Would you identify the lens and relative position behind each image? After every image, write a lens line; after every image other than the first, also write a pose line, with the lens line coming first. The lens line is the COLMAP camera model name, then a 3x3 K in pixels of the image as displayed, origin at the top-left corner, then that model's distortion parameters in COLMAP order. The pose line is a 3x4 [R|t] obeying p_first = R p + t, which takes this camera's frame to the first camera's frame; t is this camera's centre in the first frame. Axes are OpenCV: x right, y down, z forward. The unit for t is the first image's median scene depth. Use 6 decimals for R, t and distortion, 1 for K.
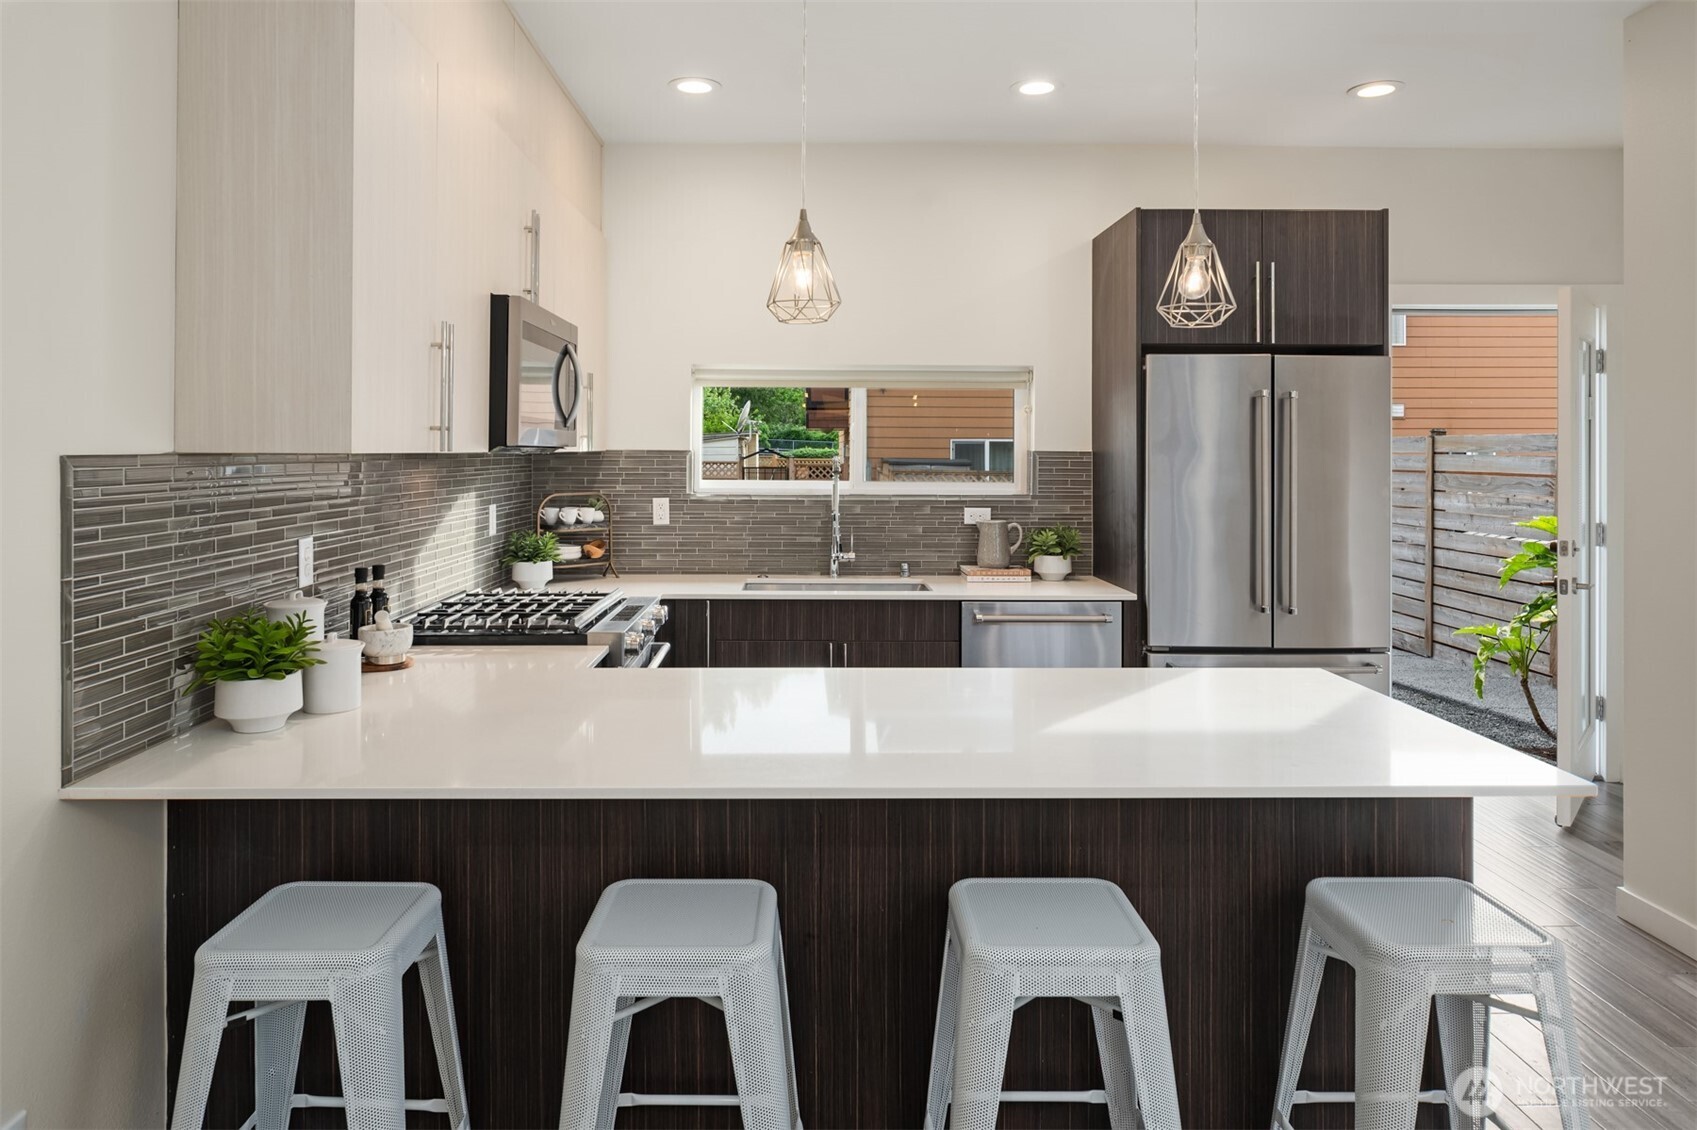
lens RADIAL K [[1107.3, 0, 829.6], [0, 1107.3, 437.1], [0, 0, 1]] dist [0.010157, -0.012575]
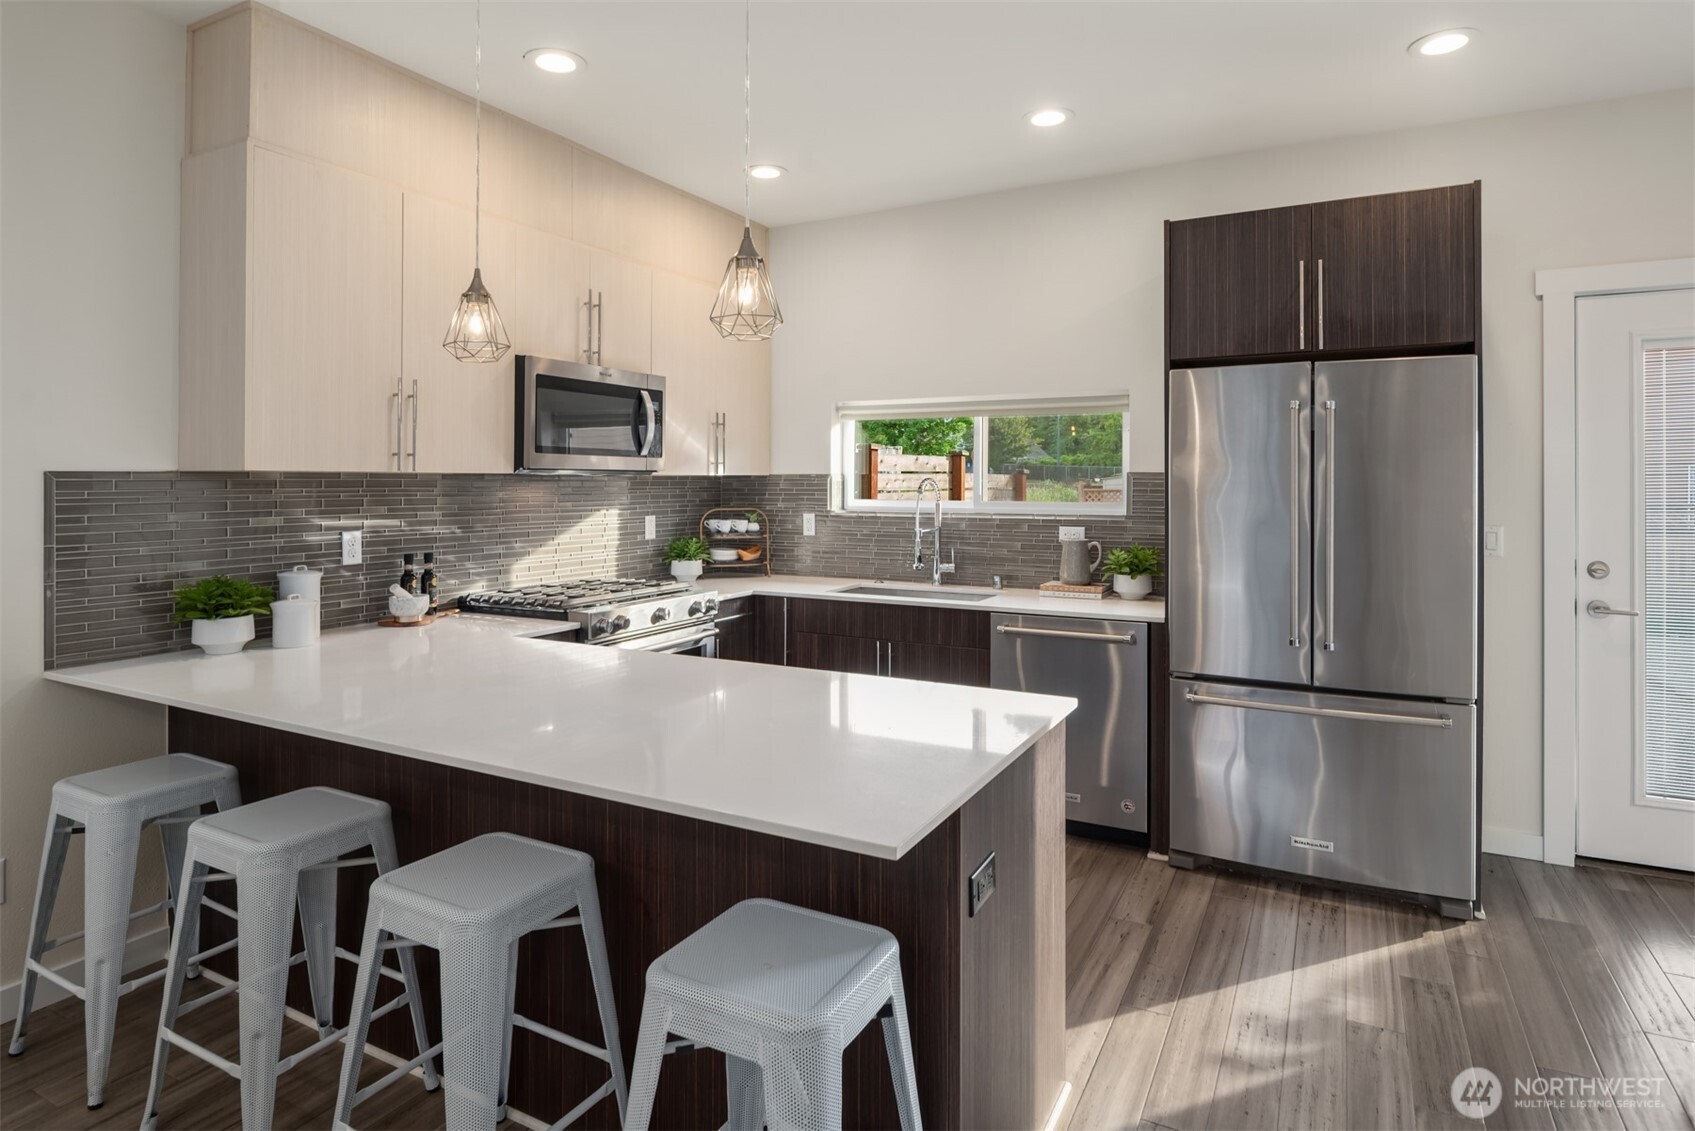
lens RADIAL K [[922.2, 0, 841.8], [0, 922.2, 473.3], [0, 0, 1]] dist [-0.004735, 0.000852]
pose [[0.878702, -0.007306, -0.477315, 0.408347], [0.008610, 0.999963, 0.000544, 0.012548], [0.477293, -0.004588, 0.878732, 0.151570]]
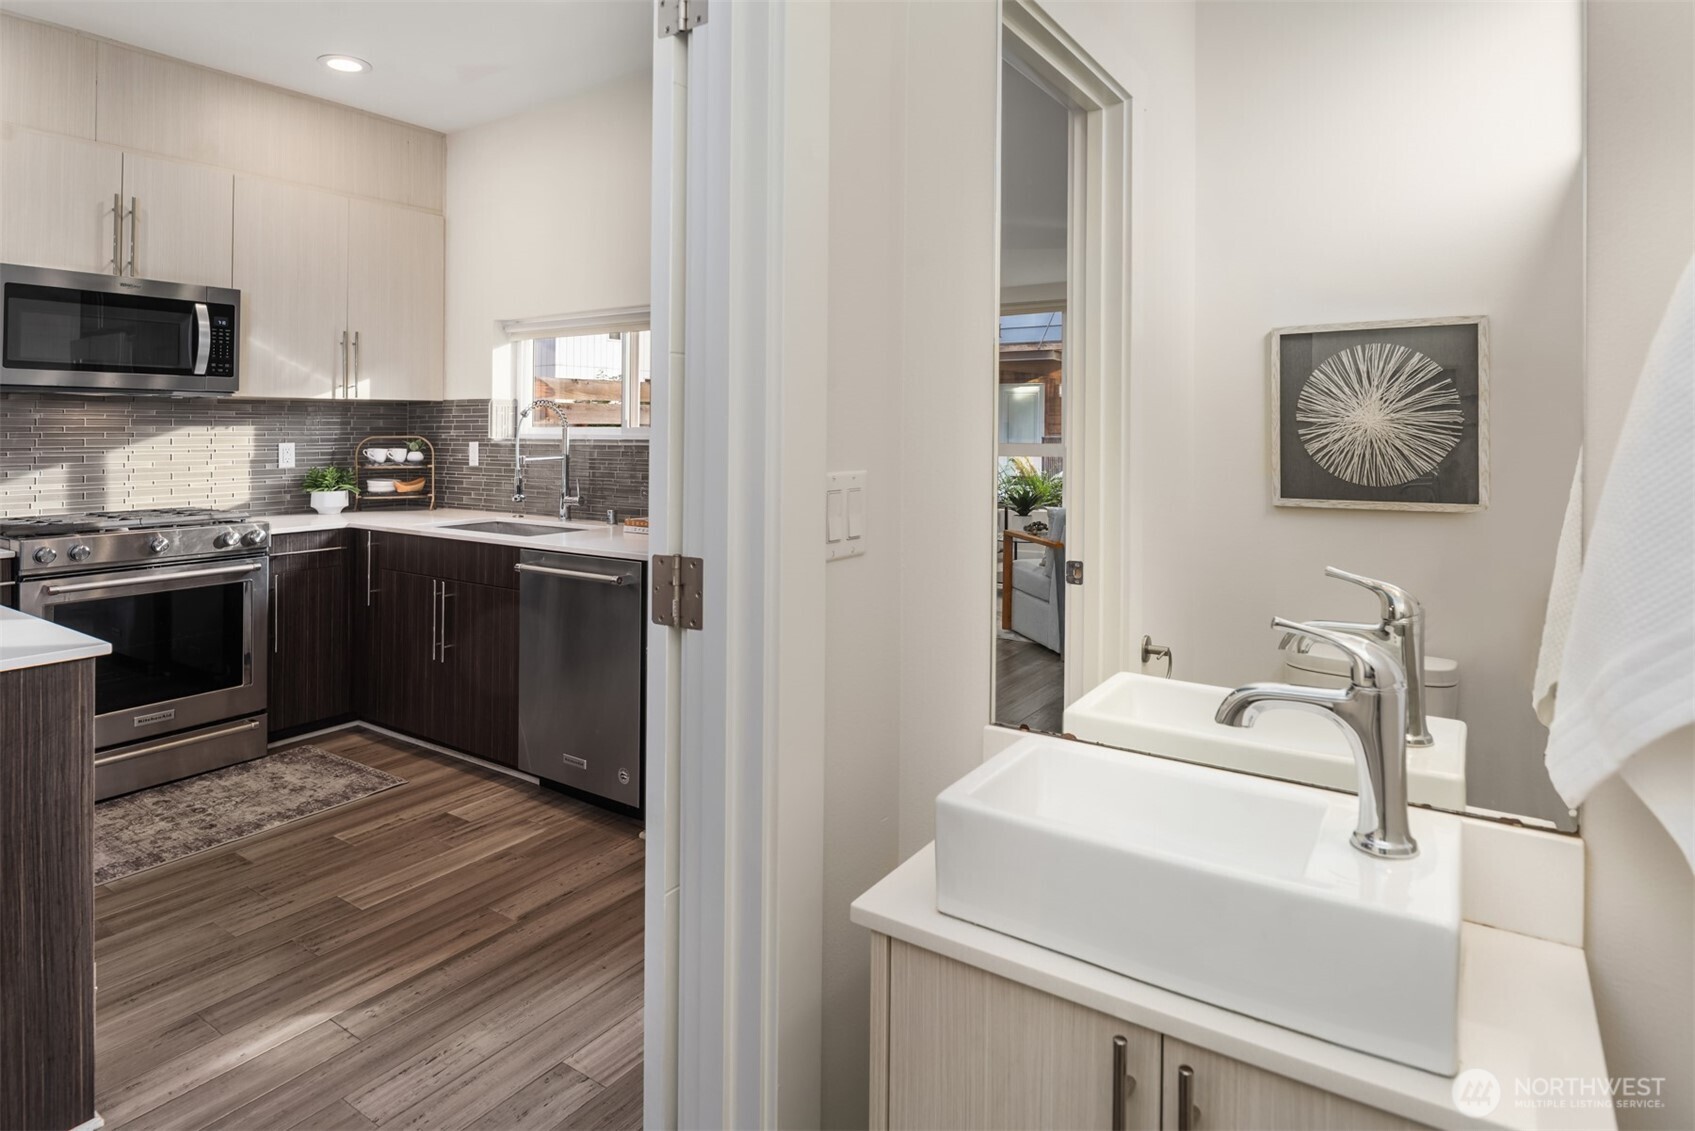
lens RADIAL K [[922.2, 0, 821.8], [0, 922.2, 441.0], [0, 0, 1]] dist [-0.004735, 0.000852]
pose [[0.812426, 0.003501, -0.583054, 0.762877], [0.011902, 0.999674, 0.022587, 0.042248], [0.582943, -0.025290, 0.812120, 0.512438]]
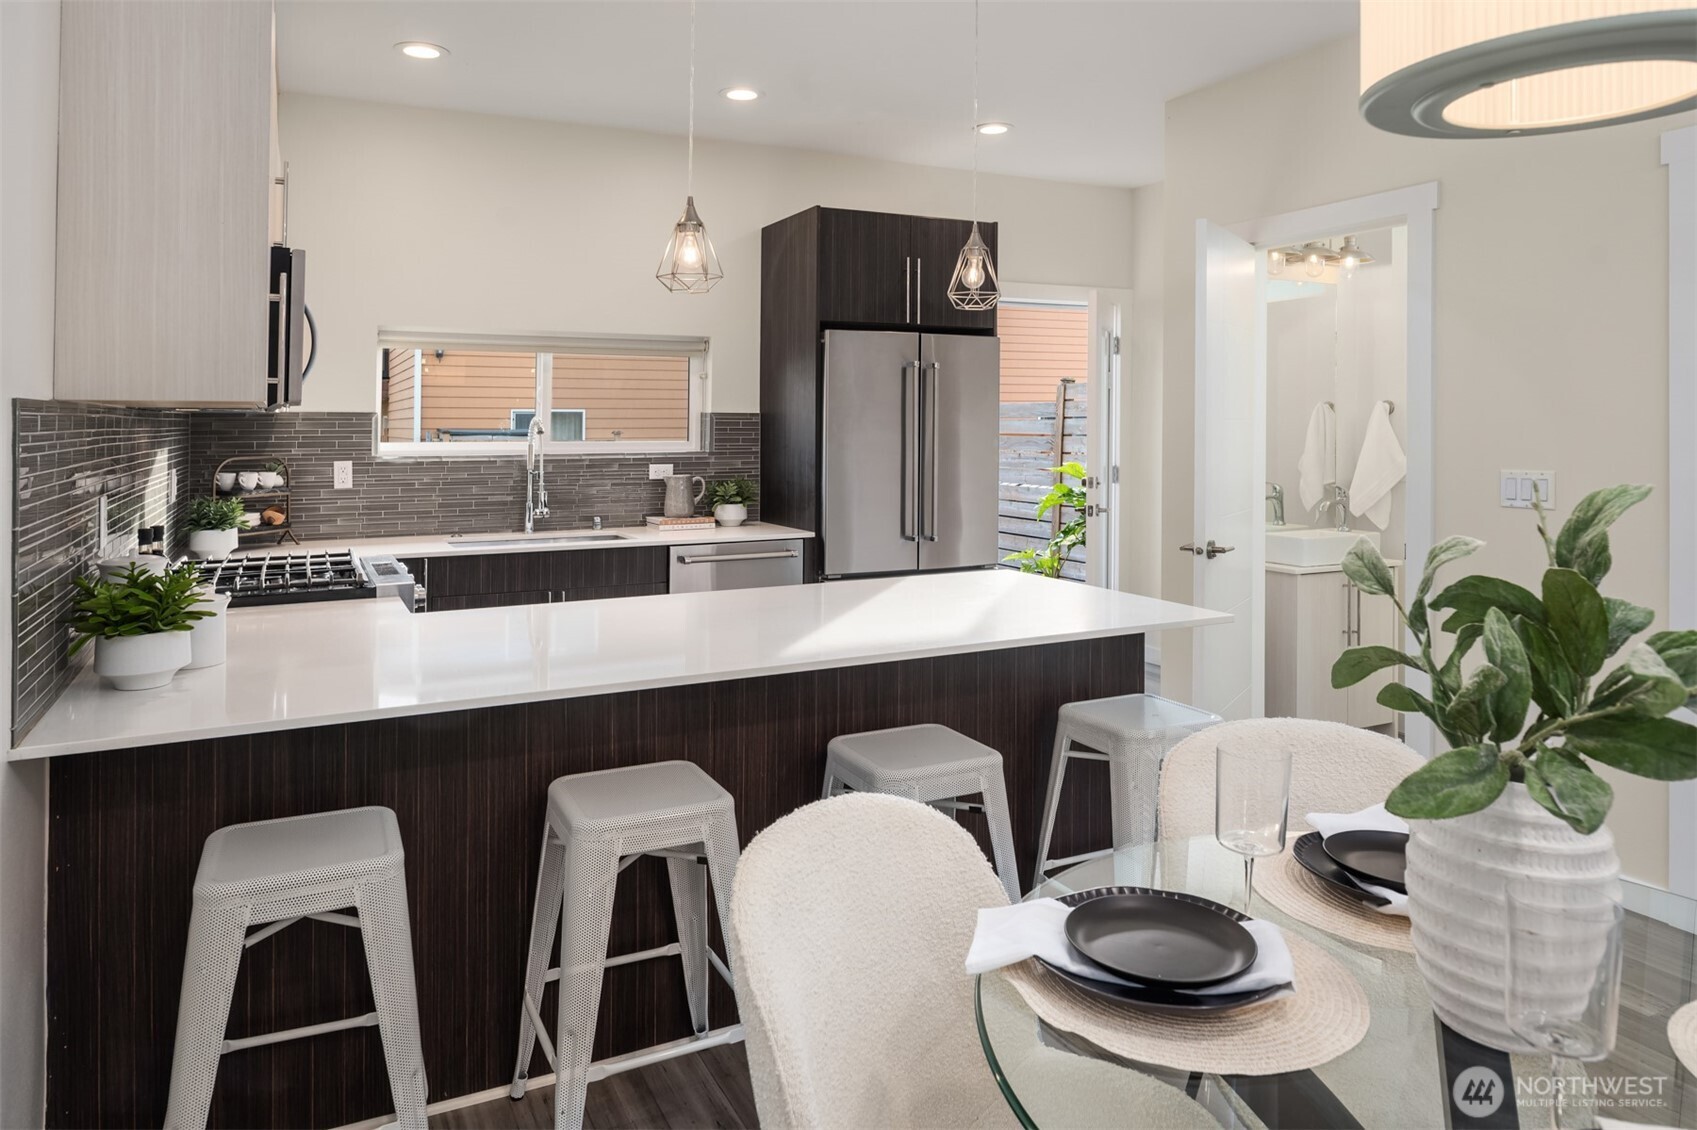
lens RADIAL K [[1107.3, 0, 844.2], [0, 1107.3, 408.4], [0, 0, 1]] dist [0.010157, -0.012575]
pose [[0.900264, 0.001407, 0.435341, -0.204083], [-0.000750, 0.999998, -0.001682, 0.011674], [-0.435343, 0.001188, 0.900264, -0.072241]]
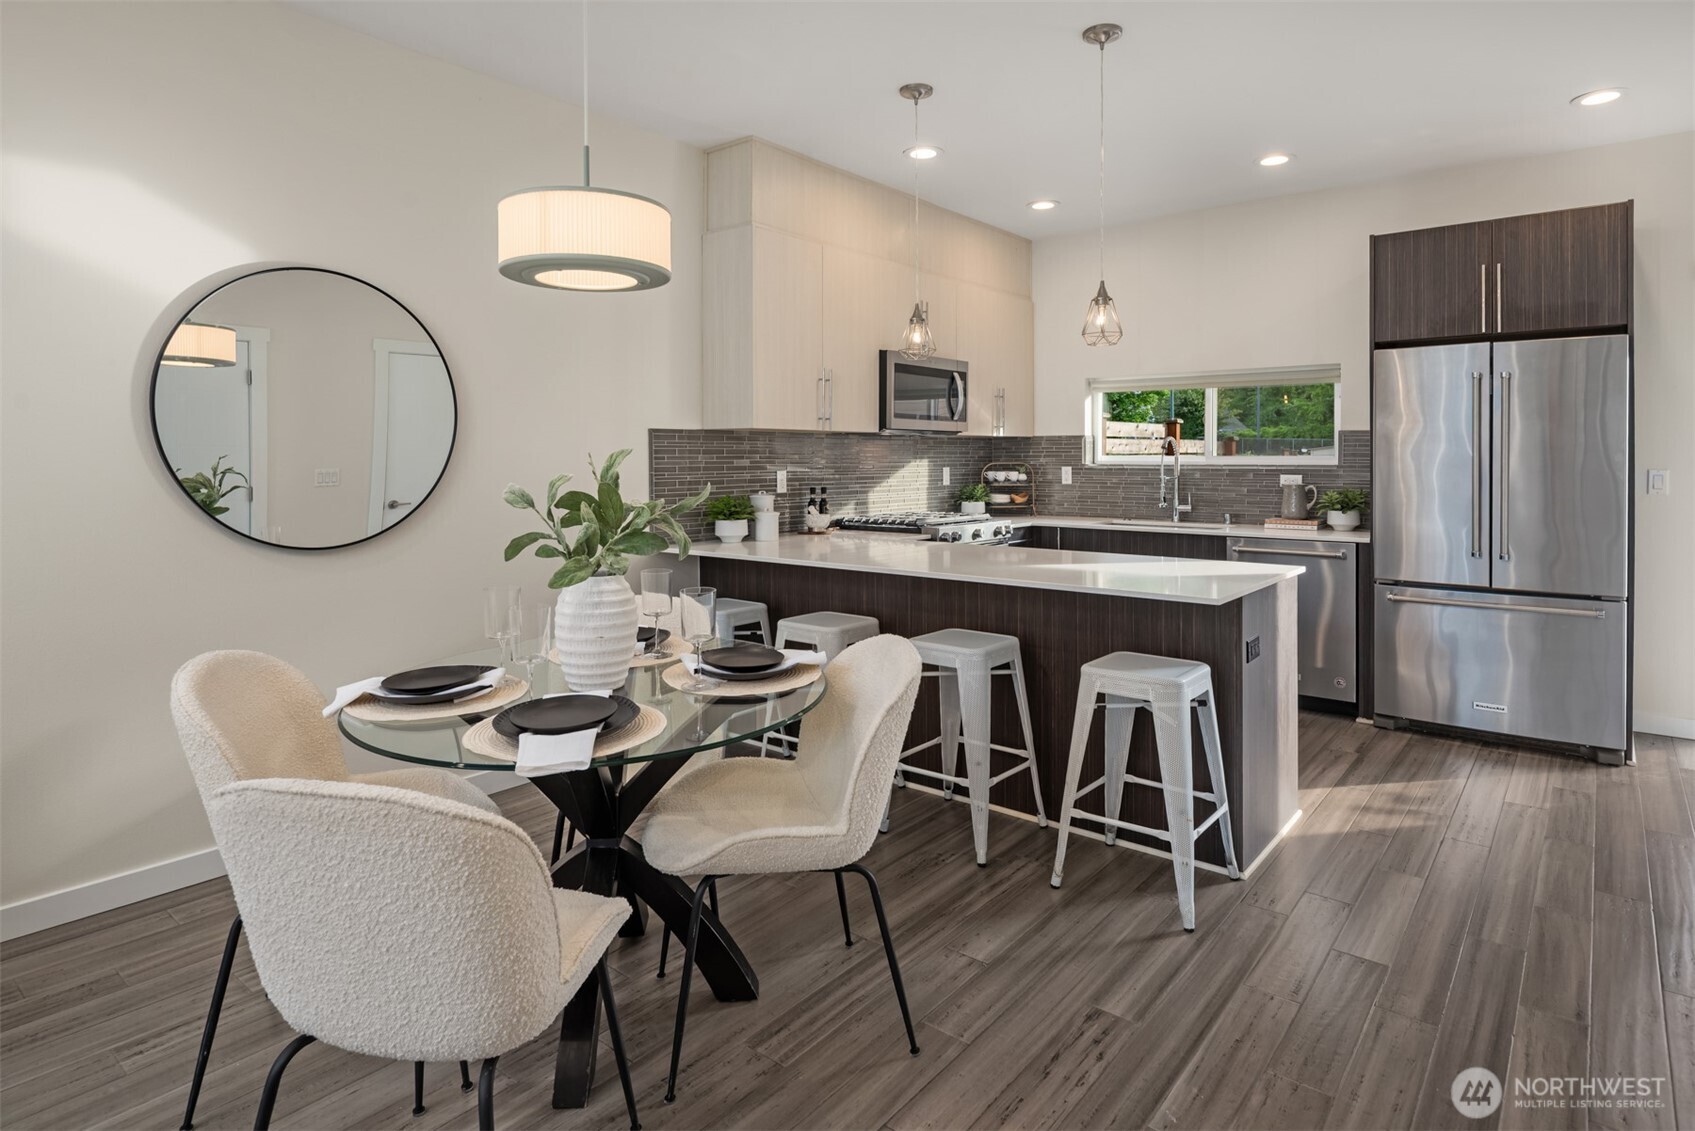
lens RADIAL K [[922.2, 0, 849.7], [0, 922.2, 454.4], [0, 0, 1]] dist [-0.004735, 0.000852]
pose [[0.774760, -0.006285, -0.632224, 0.475710], [0.012333, 0.999911, 0.005173, 0.031641], [0.632135, -0.011804, 0.774768, -0.194901]]
